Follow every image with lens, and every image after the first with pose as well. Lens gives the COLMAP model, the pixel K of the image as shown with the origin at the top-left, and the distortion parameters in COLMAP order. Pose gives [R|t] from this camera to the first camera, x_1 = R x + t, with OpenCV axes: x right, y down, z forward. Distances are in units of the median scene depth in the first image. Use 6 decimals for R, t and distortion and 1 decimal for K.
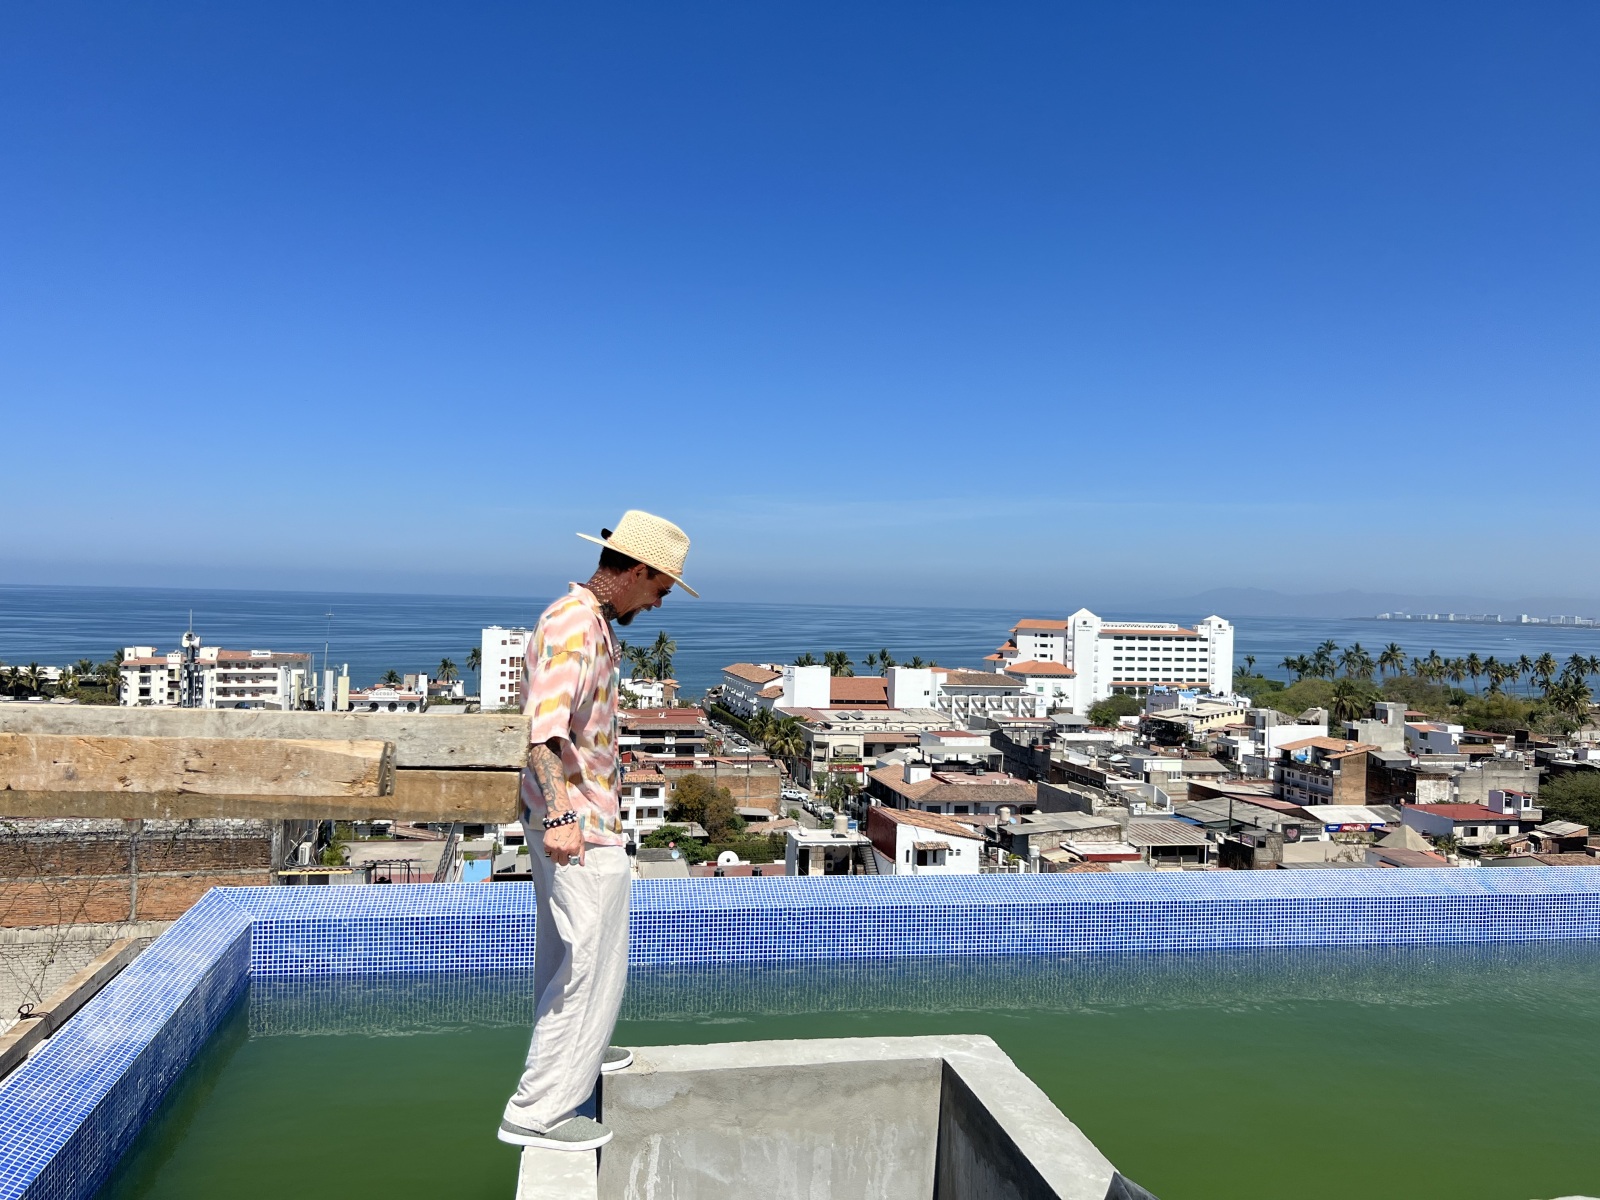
lens RADIAL K [[1207.5, 0, 778.1], [0, 1207.5, 597.7], [0, 0, 1]] dist [0.094558, -0.158056]
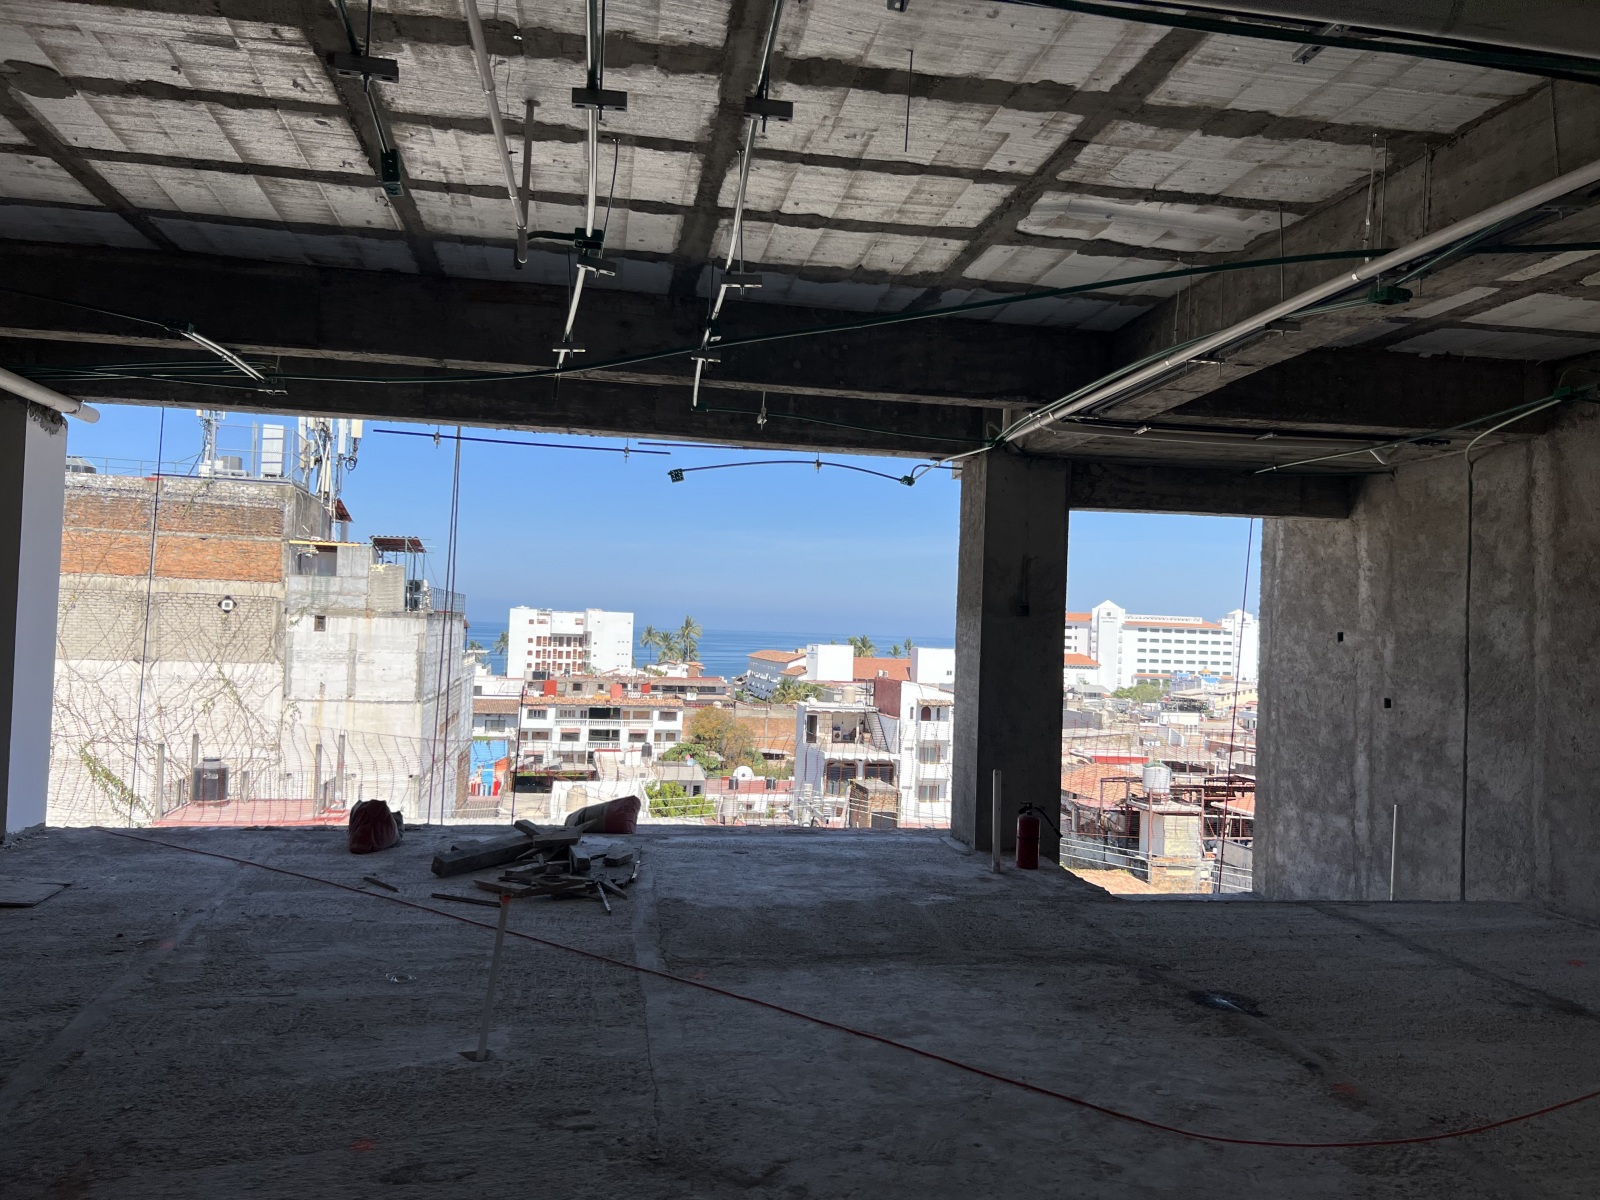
lens RADIAL K [[1208.2, 0, 796.5], [0, 1208.2, 621.9], [0, 0, 1]] dist [0.093604, -0.179561]
pose [[0.999856, 0.012554, -0.011399, 0.014194], [-0.012705, 0.999831, -0.013269, 0.106949], [0.011231, 0.013412, 0.999847, -0.016148]]
